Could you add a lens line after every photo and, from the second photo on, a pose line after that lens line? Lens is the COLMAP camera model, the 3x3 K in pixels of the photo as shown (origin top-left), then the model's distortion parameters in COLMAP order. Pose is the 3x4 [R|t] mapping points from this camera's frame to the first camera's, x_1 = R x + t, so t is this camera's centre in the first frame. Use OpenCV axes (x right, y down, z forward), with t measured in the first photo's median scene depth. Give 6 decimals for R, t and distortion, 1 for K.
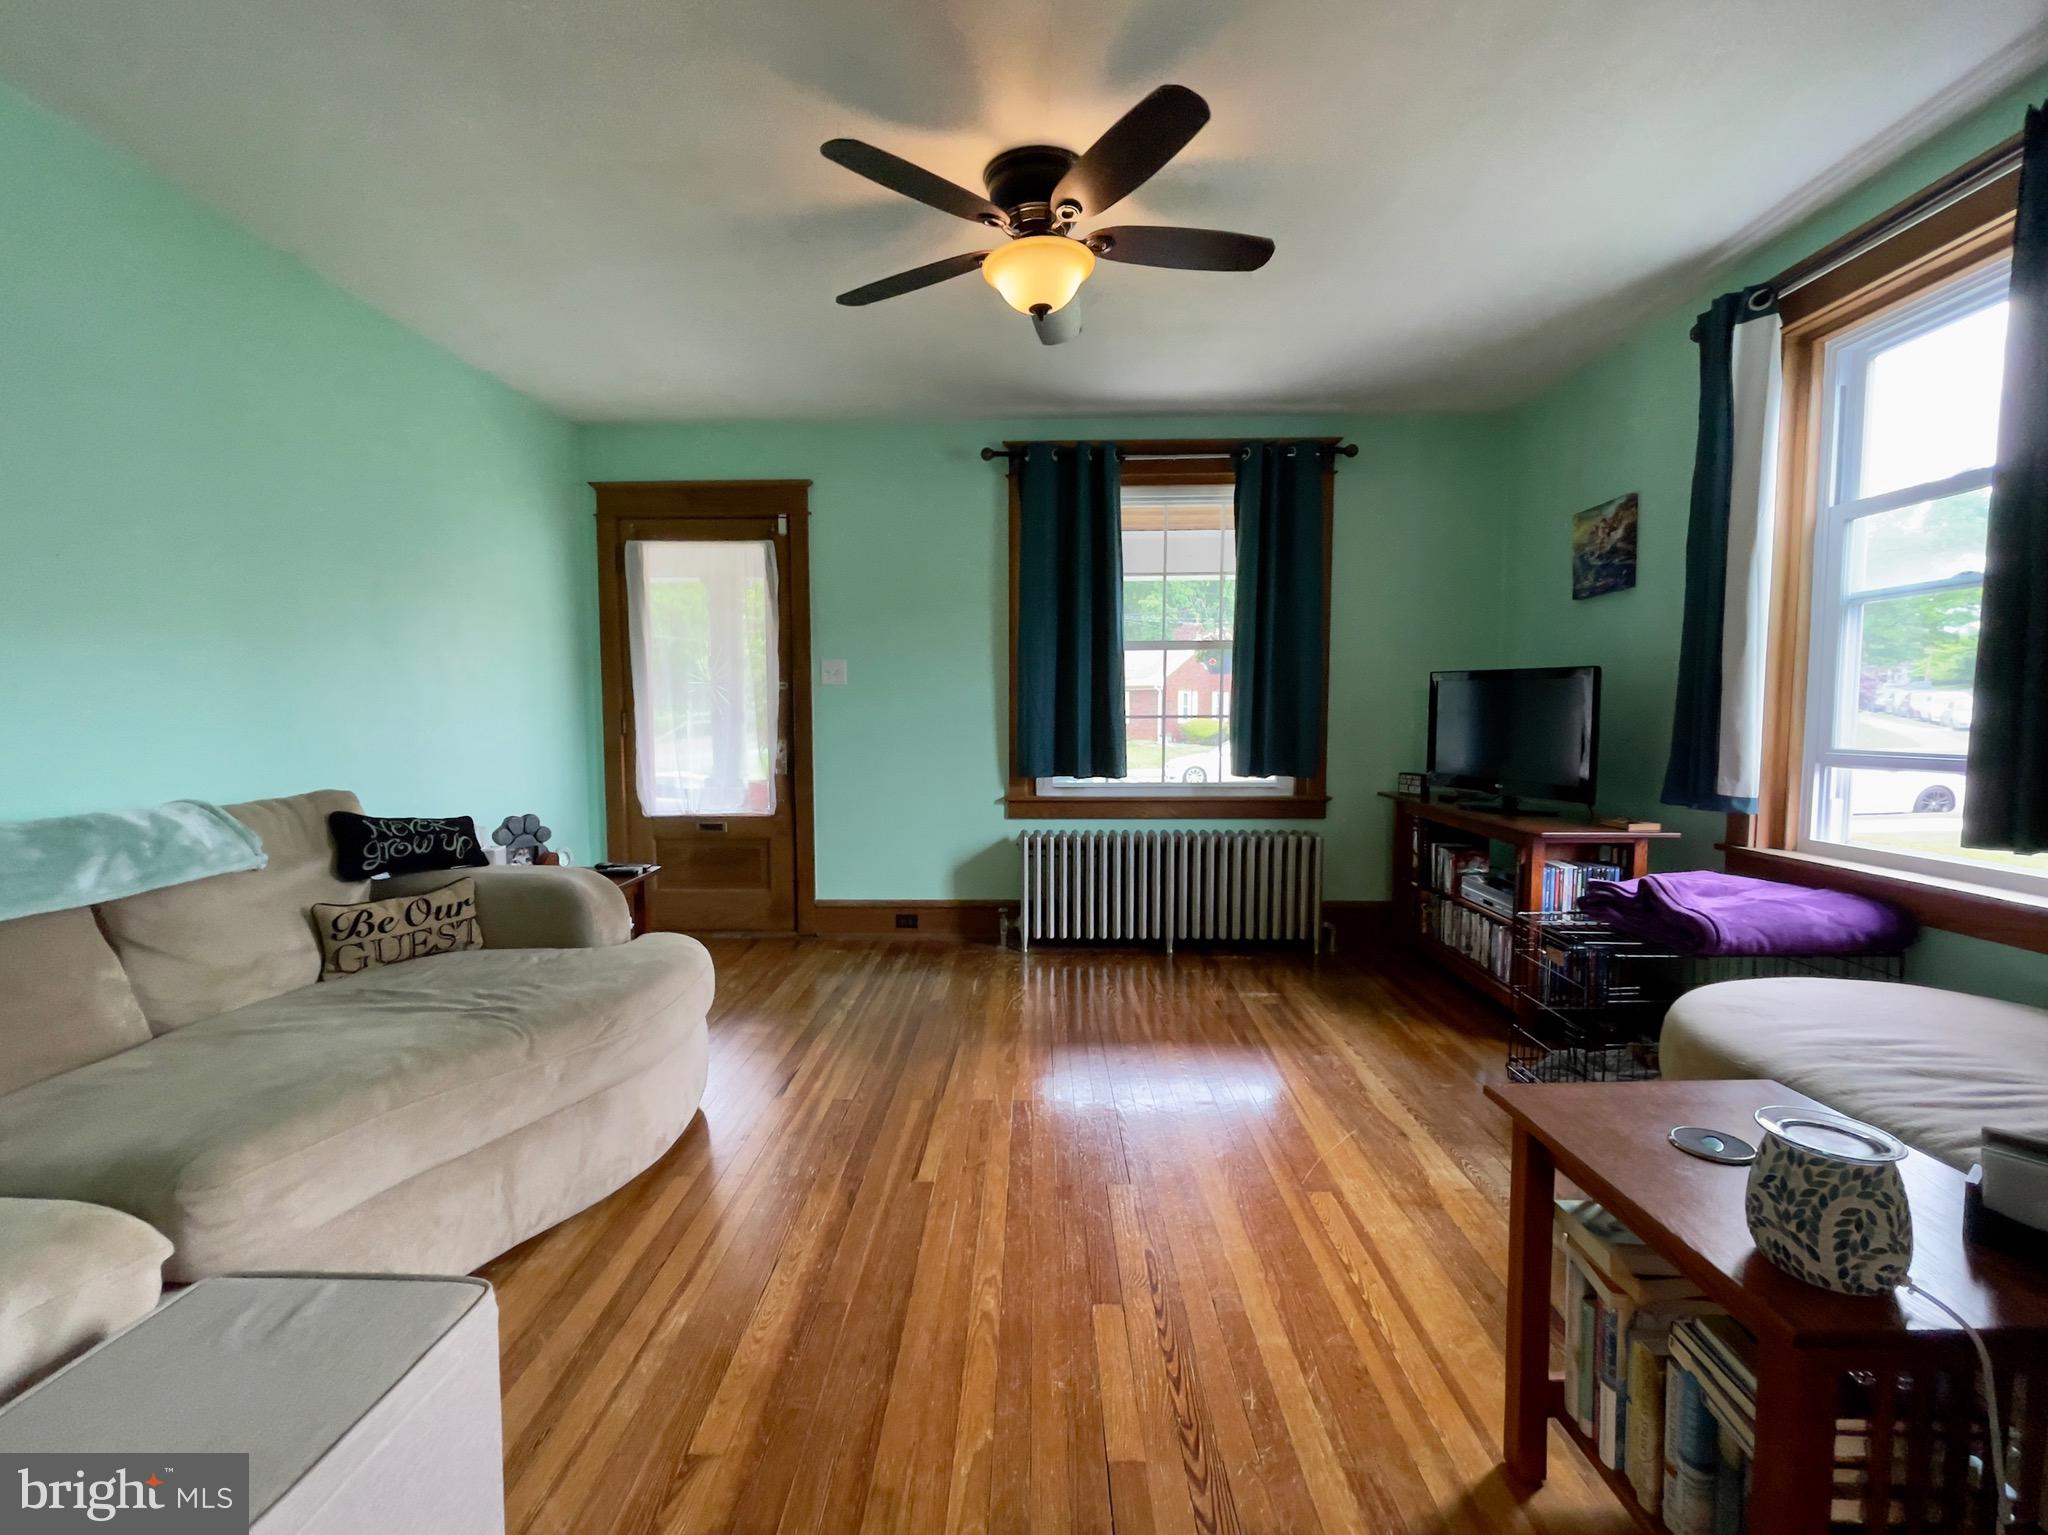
lens RADIAL K [[885.9, 0, 1028.7], [0, 885.9, 775.5], [0, 0, 1]] dist [-0.008480, 0.004303]
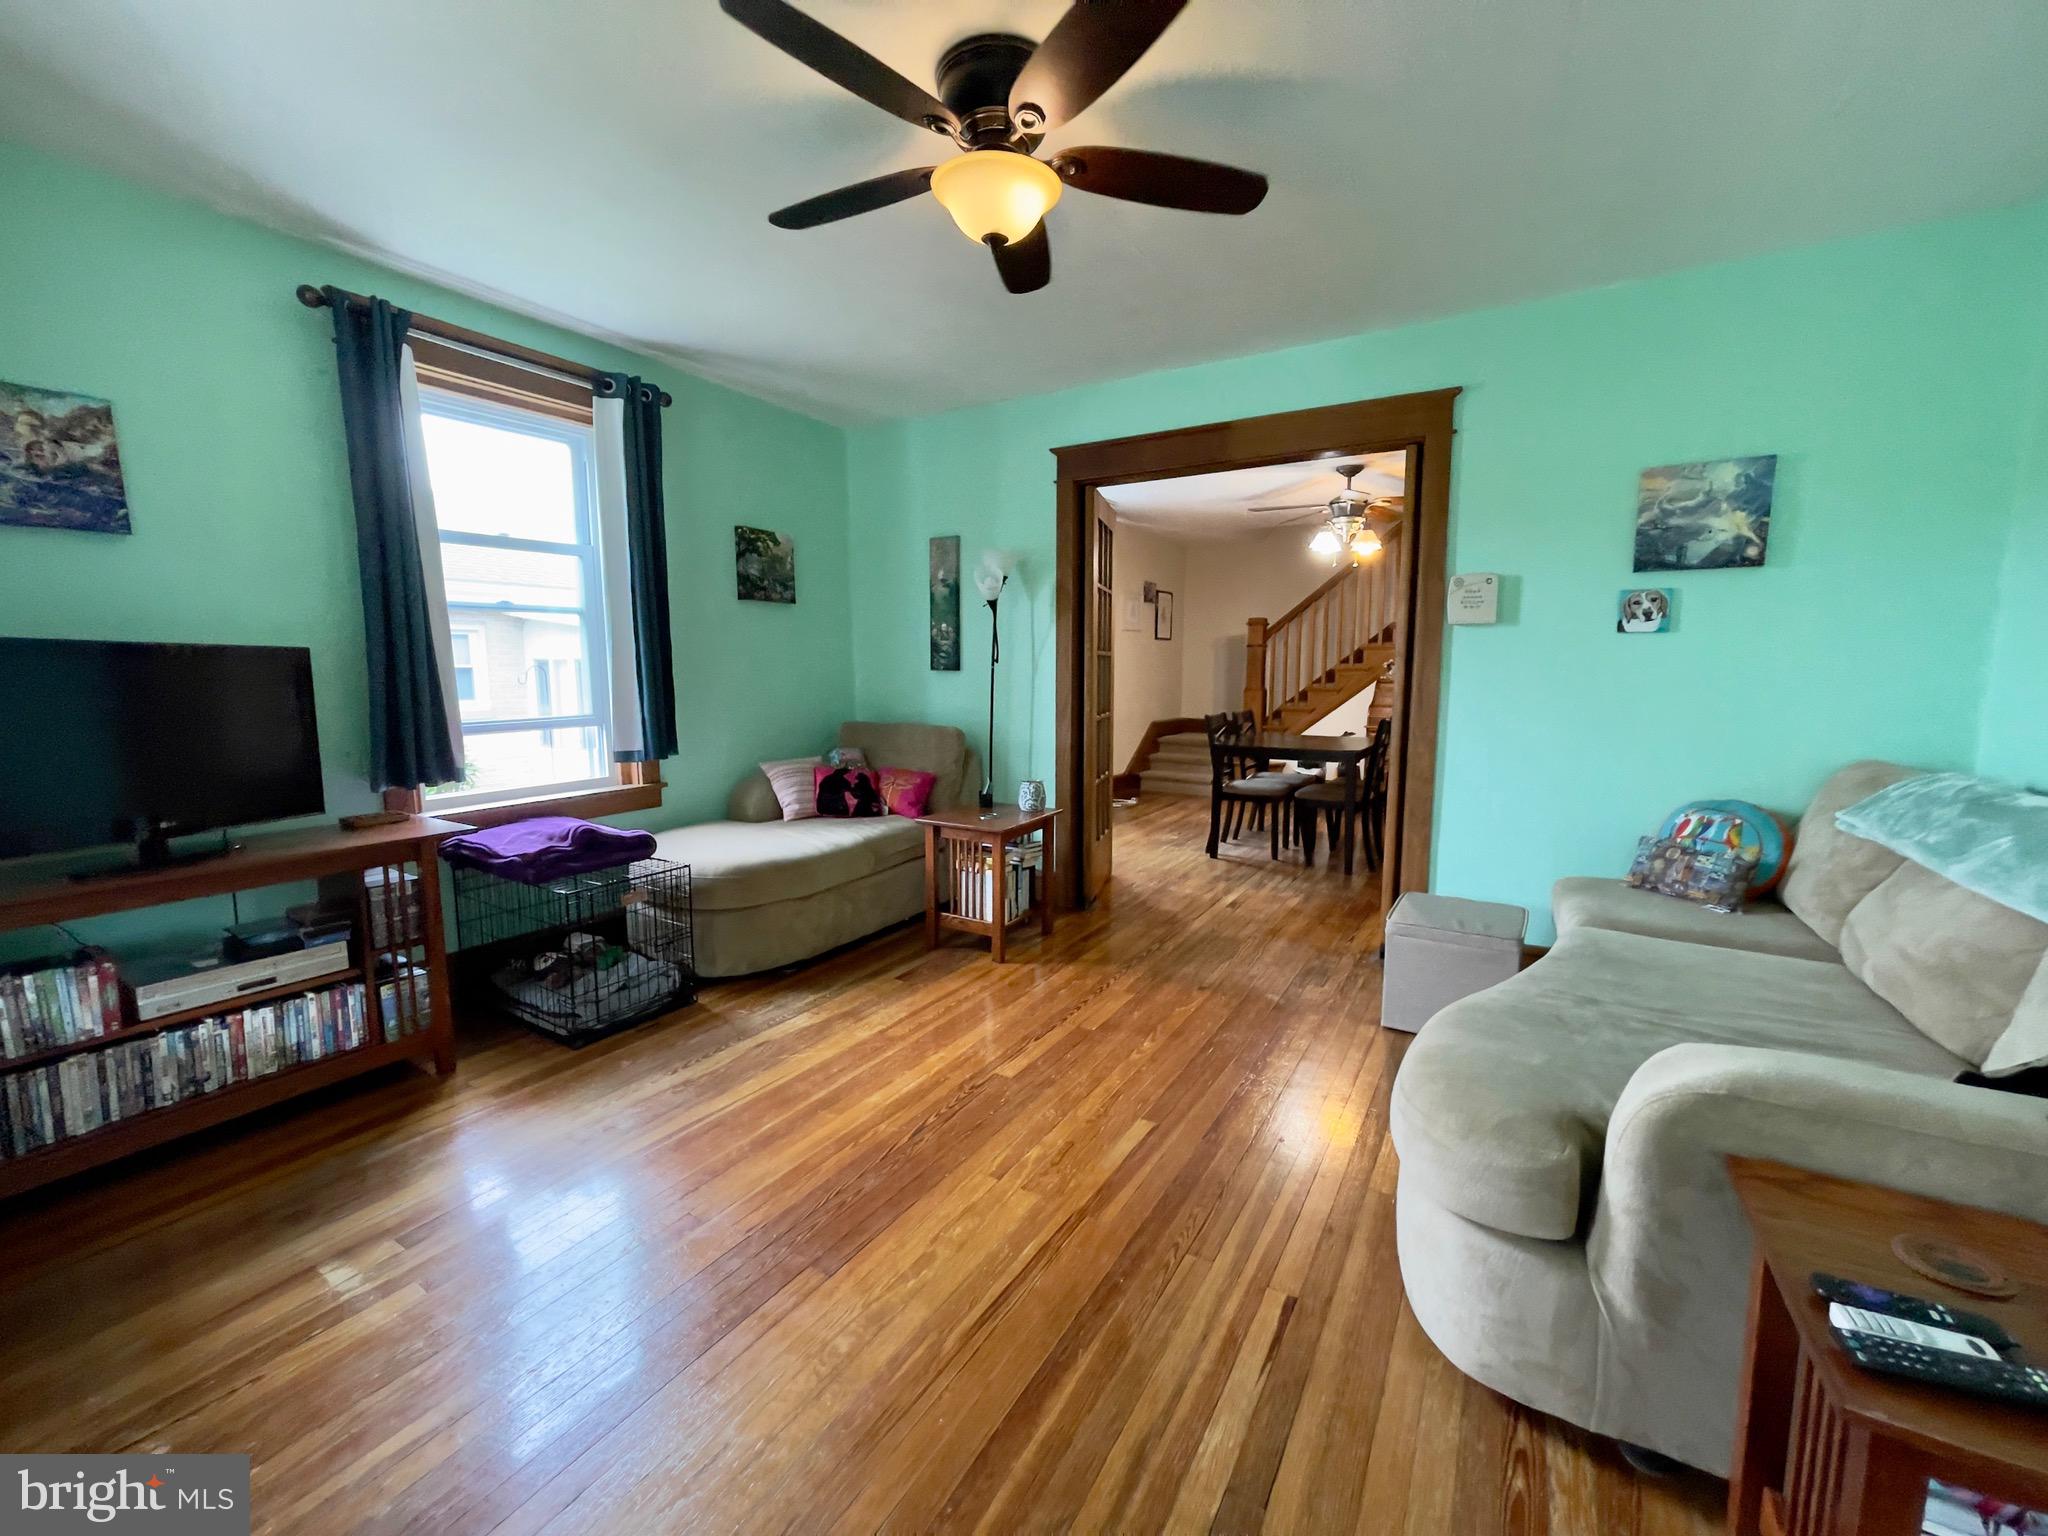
lens RADIAL K [[832.2, 0, 1015.5], [0, 832.2, 770.1], [0, 0, 1]] dist [-0.002664, 0.002156]
pose [[-0.857731, -0.059710, 0.510619, -0.358377], [0.042900, 0.981455, 0.186831, -0.132965], [-0.512305, 0.182156, -0.839263, 1.397717]]
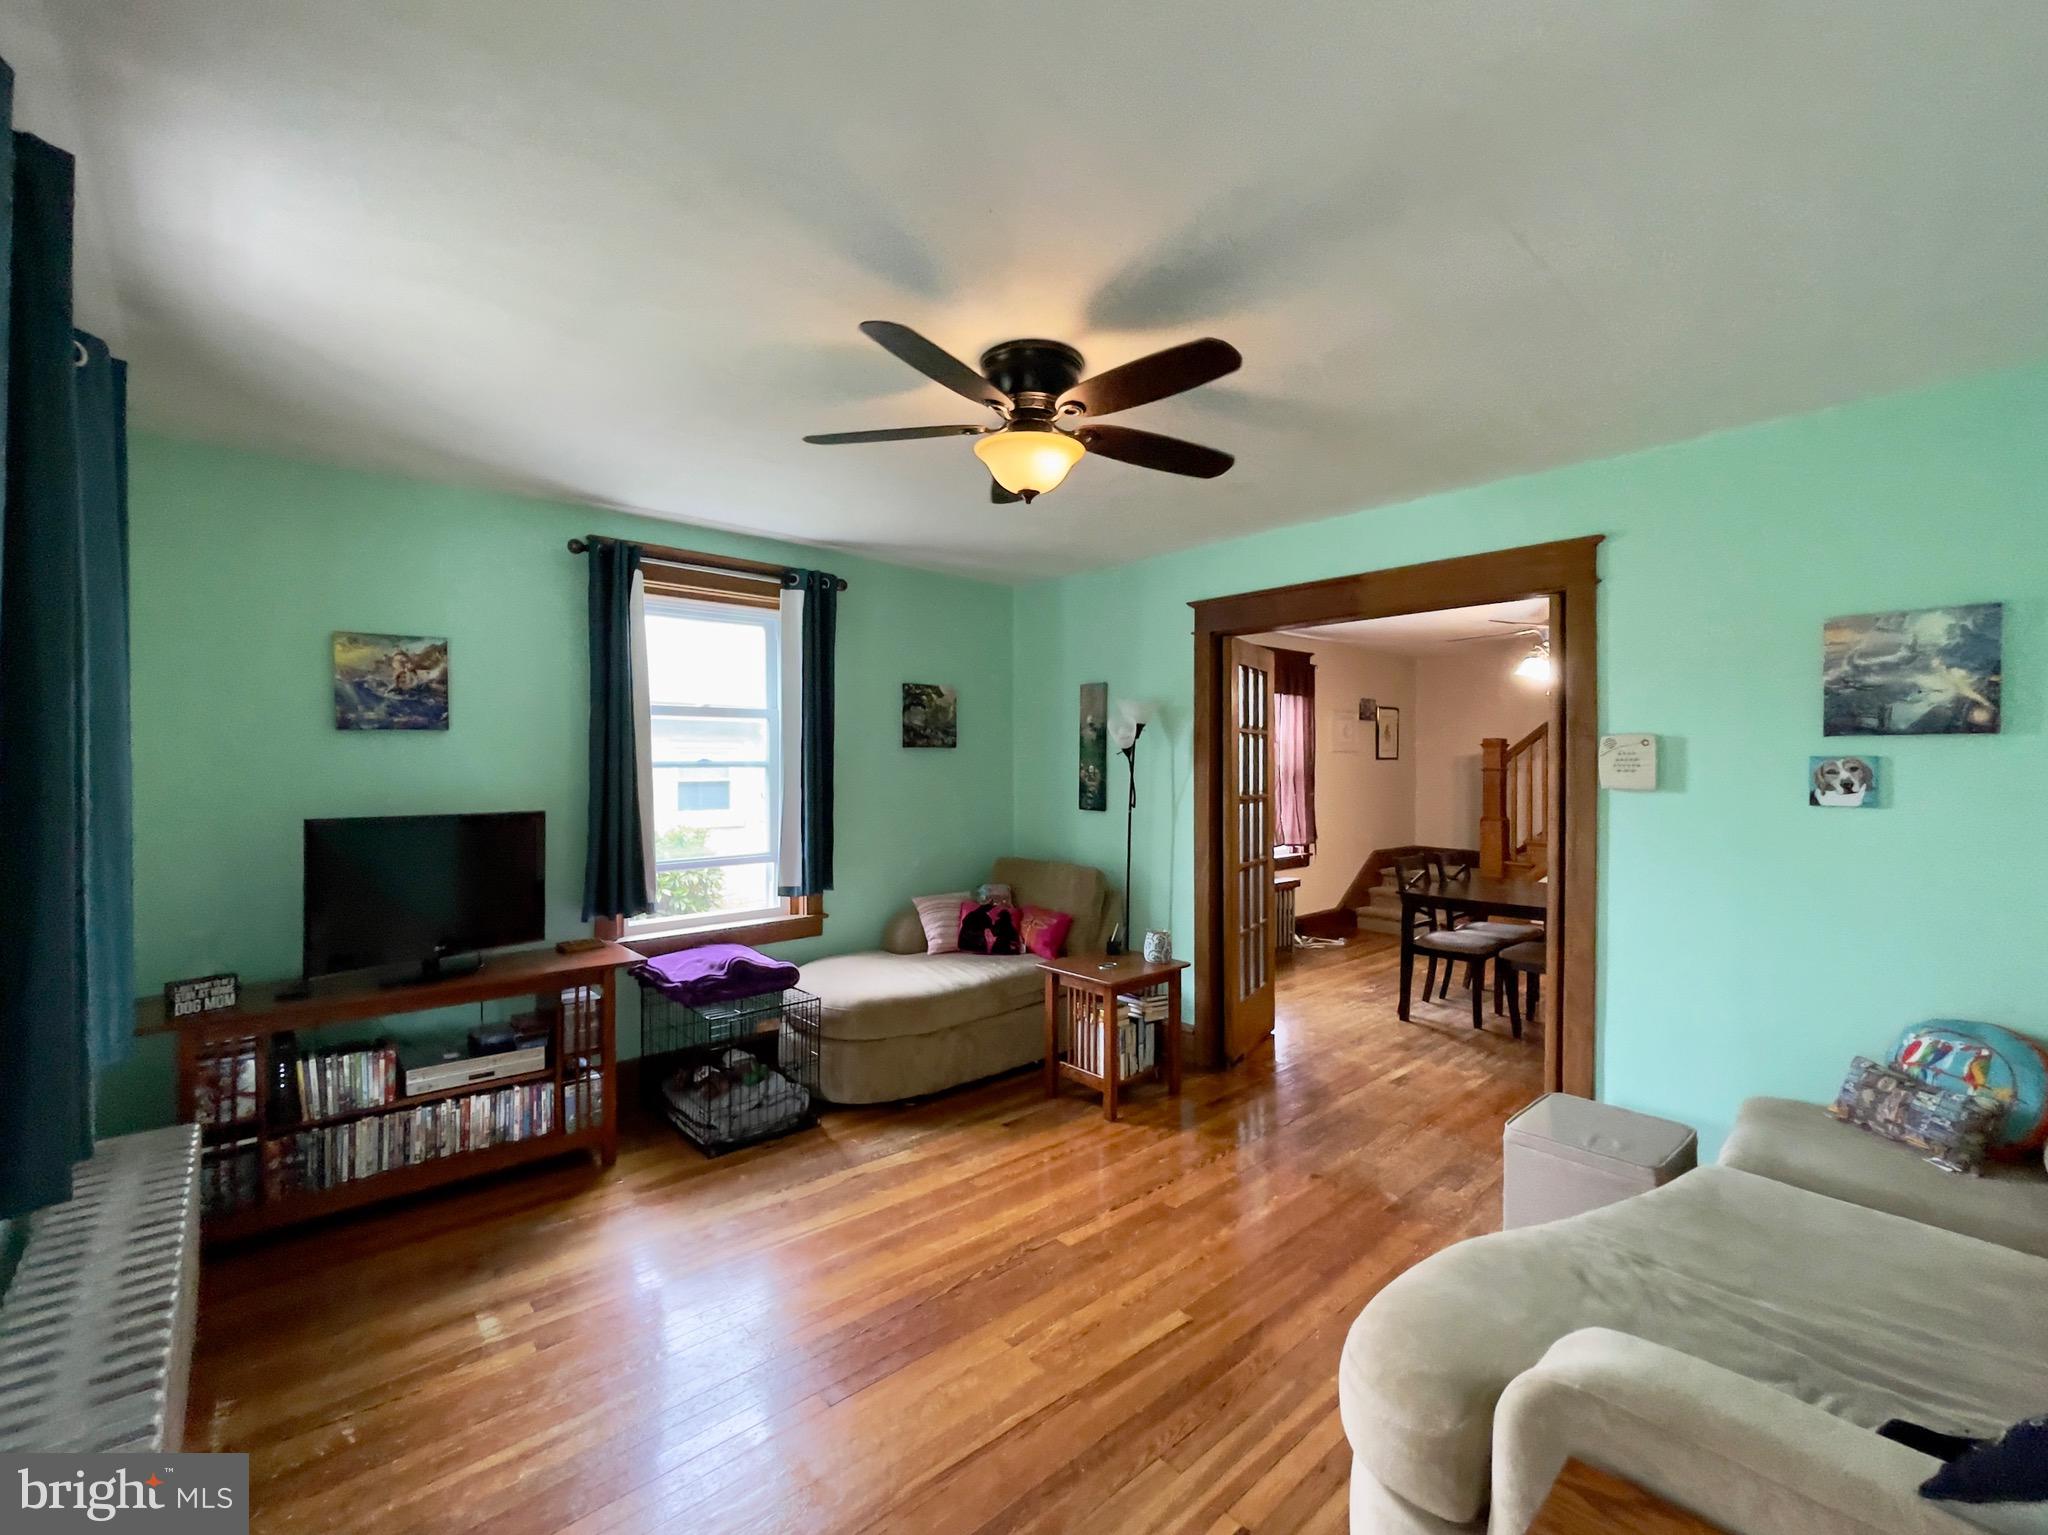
lens RADIAL K [[885.9, 0, 1010.1], [0, 885.9, 769.5], [0, 0, 1]] dist [-0.008480, 0.004303]
pose [[-0.669413, -0.001900, 0.742888, -0.577908], [0.057828, 0.996829, 0.054657, -0.209372], [-0.740636, 0.079548, -0.667181, 1.357867]]
